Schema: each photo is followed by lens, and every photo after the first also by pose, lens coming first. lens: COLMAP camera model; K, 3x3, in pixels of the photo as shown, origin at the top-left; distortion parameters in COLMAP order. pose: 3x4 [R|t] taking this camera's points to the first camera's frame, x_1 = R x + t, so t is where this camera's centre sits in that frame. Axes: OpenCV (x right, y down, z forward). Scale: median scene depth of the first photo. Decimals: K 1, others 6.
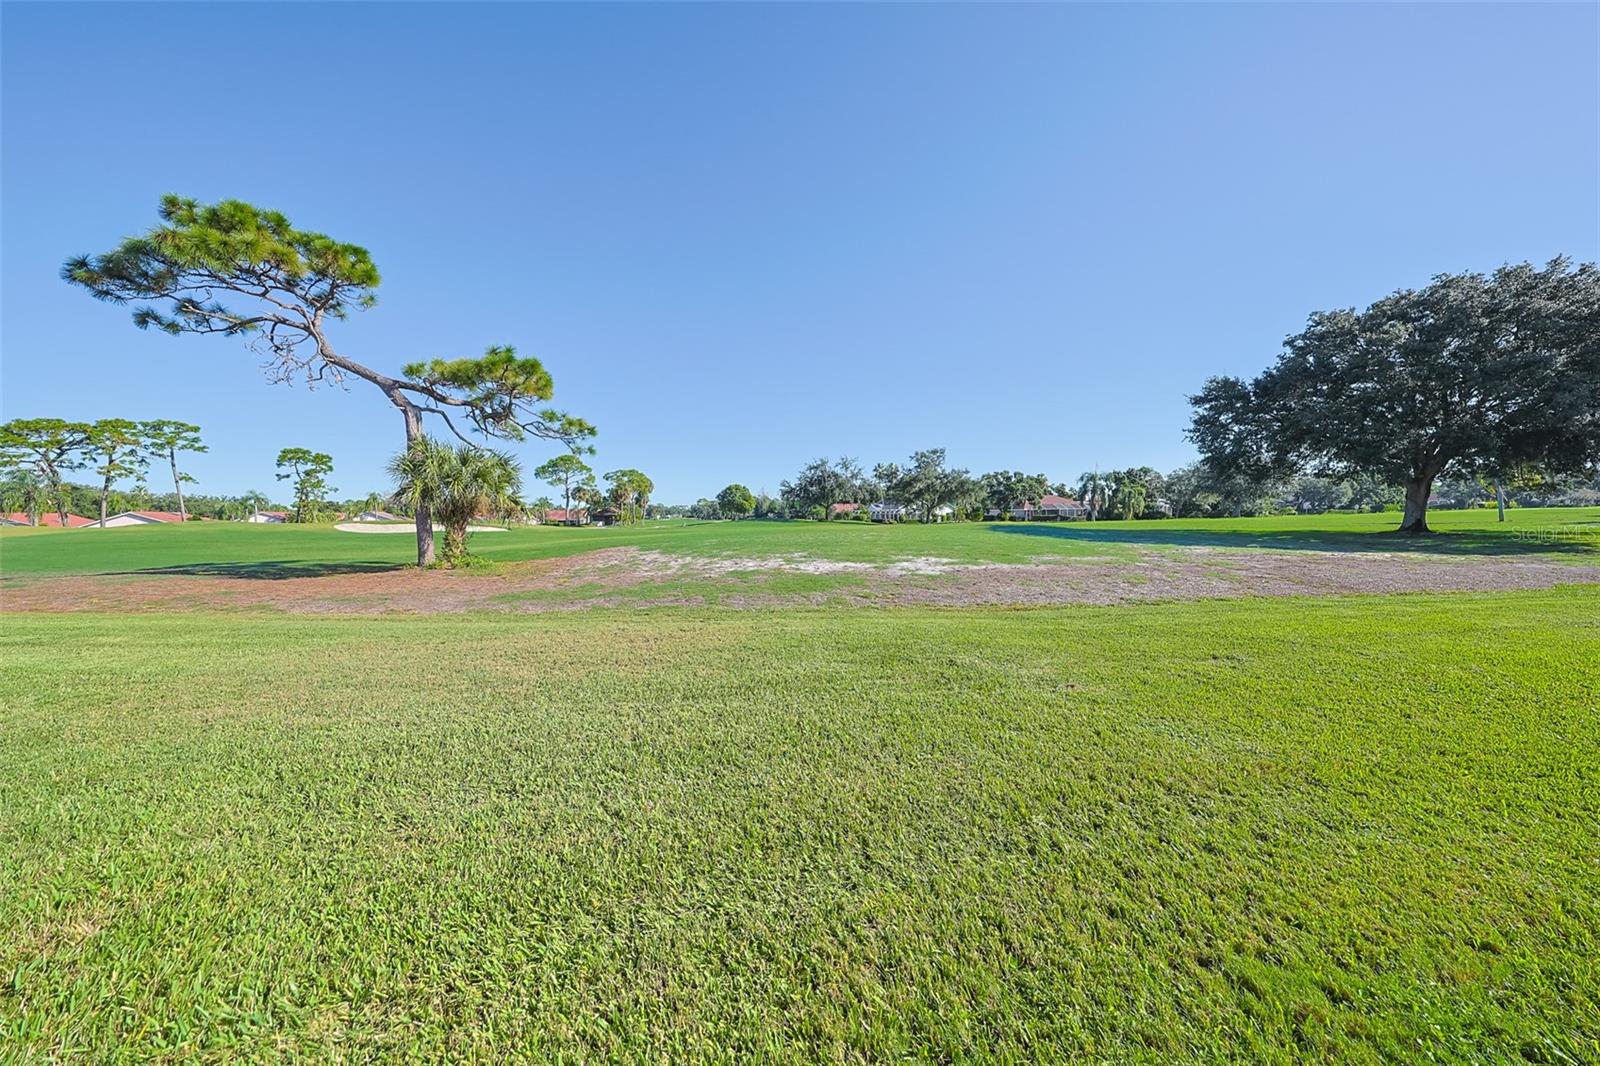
lens RADIAL K [[501.0, 0, 804.3], [0, 501.0, 531.9], [0, 0, 1]] dist [0.000608, 0.000103]
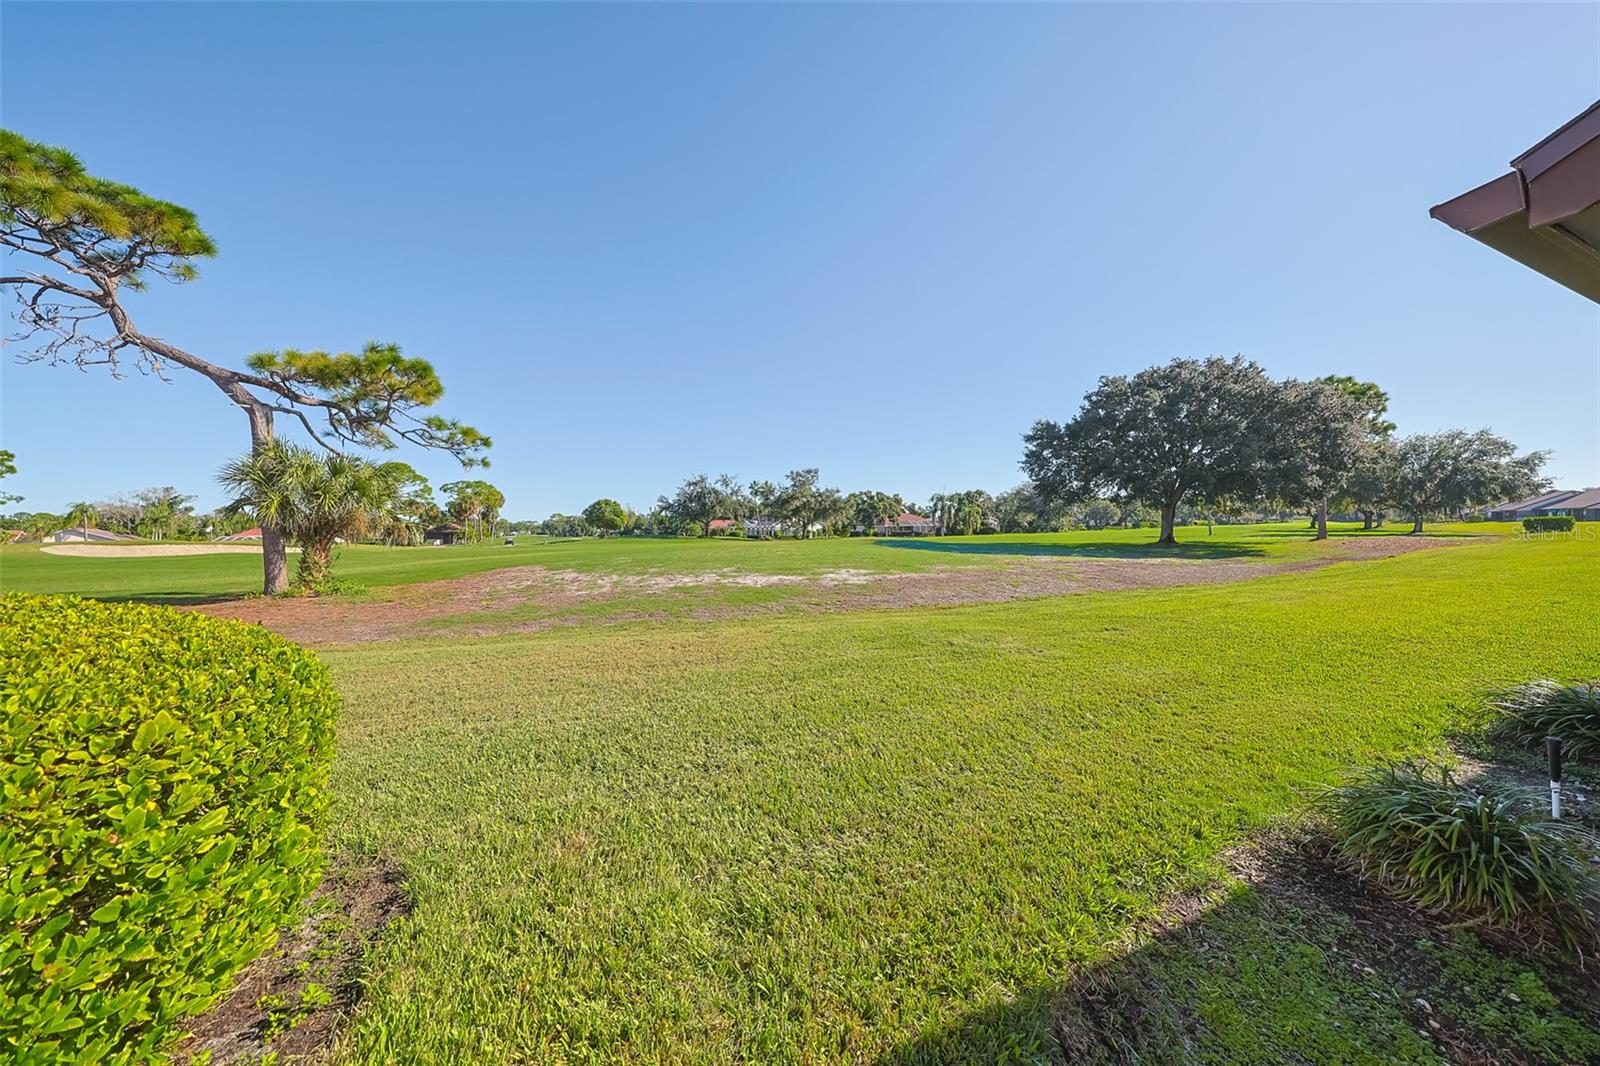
lens RADIAL K [[494.0, 0, 819.2], [0, 494.0, 529.6], [0, 0, 1]] dist [0.000209, 0.000027]
pose [[0.961492, -0.001572, 0.274828, -0.091816], [0.011784, 0.999300, -0.035511, 0.000175], [-0.274580, 0.037382, 0.960837, -0.041470]]
